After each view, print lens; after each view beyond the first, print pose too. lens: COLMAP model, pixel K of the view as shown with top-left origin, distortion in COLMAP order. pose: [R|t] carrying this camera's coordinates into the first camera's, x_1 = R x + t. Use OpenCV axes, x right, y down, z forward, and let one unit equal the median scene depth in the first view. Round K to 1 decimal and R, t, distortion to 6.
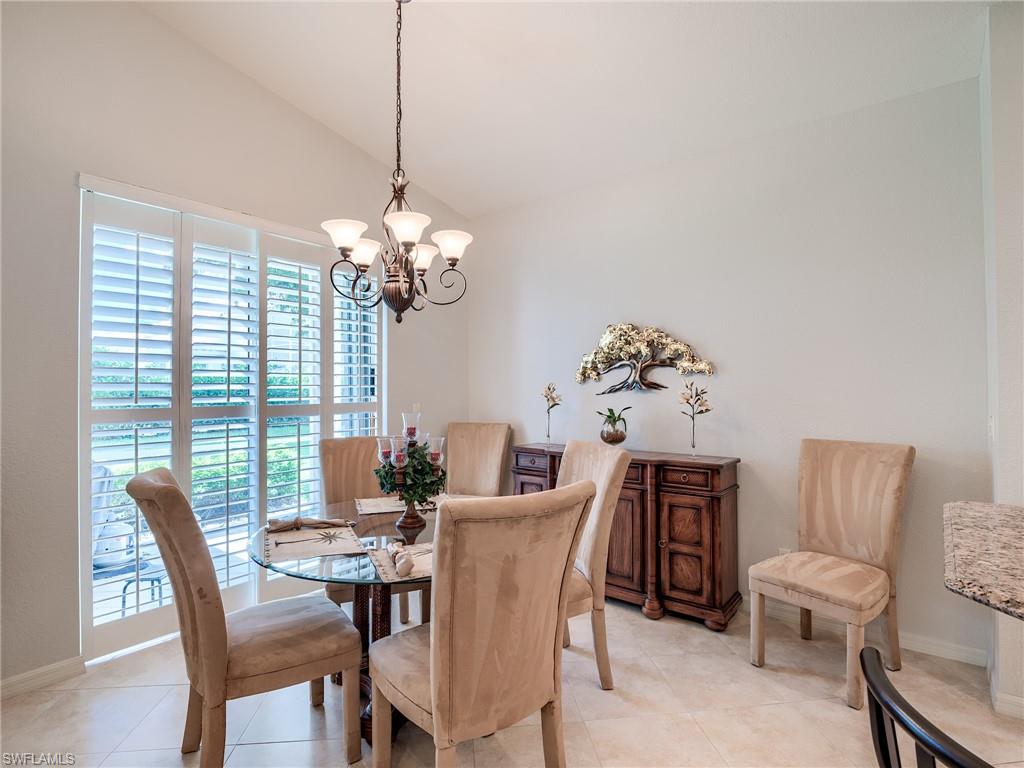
lens RADIAL K [[511.5, 0, 516.0], [0, 511.5, 379.4], [0, 0, 1]] dist [-0.001470, -0.031366]
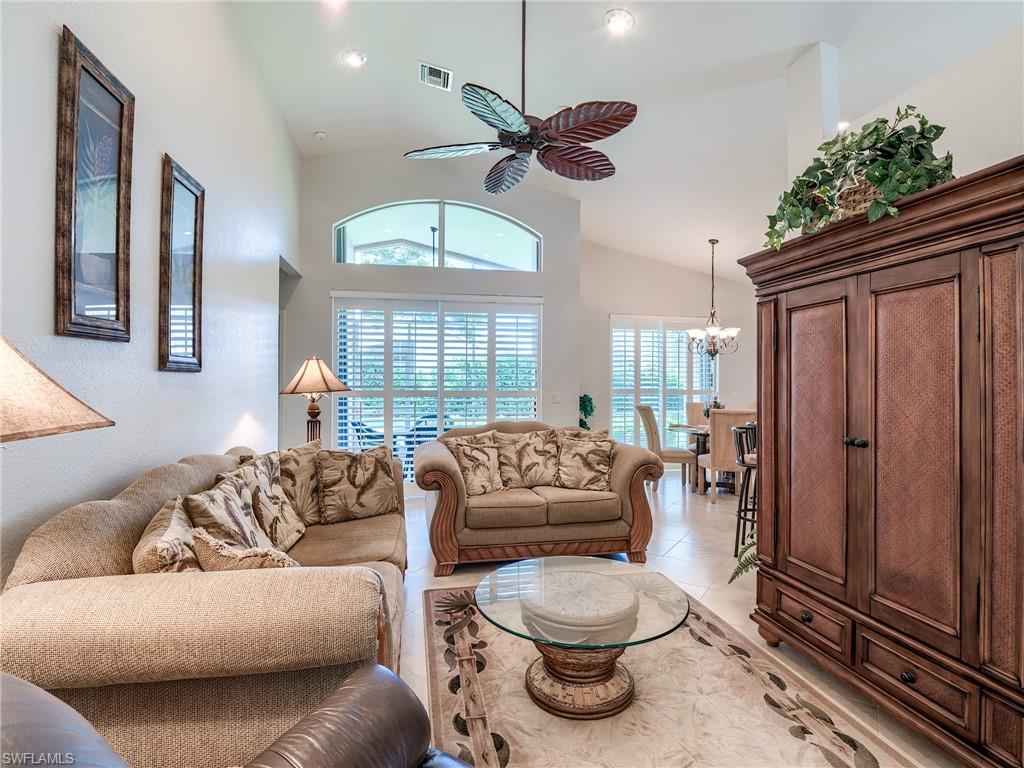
lens RADIAL K [[511.5, 0, 516.0], [0, 511.5, 379.4], [0, 0, 1]] dist [-0.001470, -0.031366]
pose [[0.760250, 0.003094, -0.649623, 0.751862], [0.003001, 0.999961, 0.008275, -0.030747], [0.649624, -0.008241, 0.760211, -1.794117]]
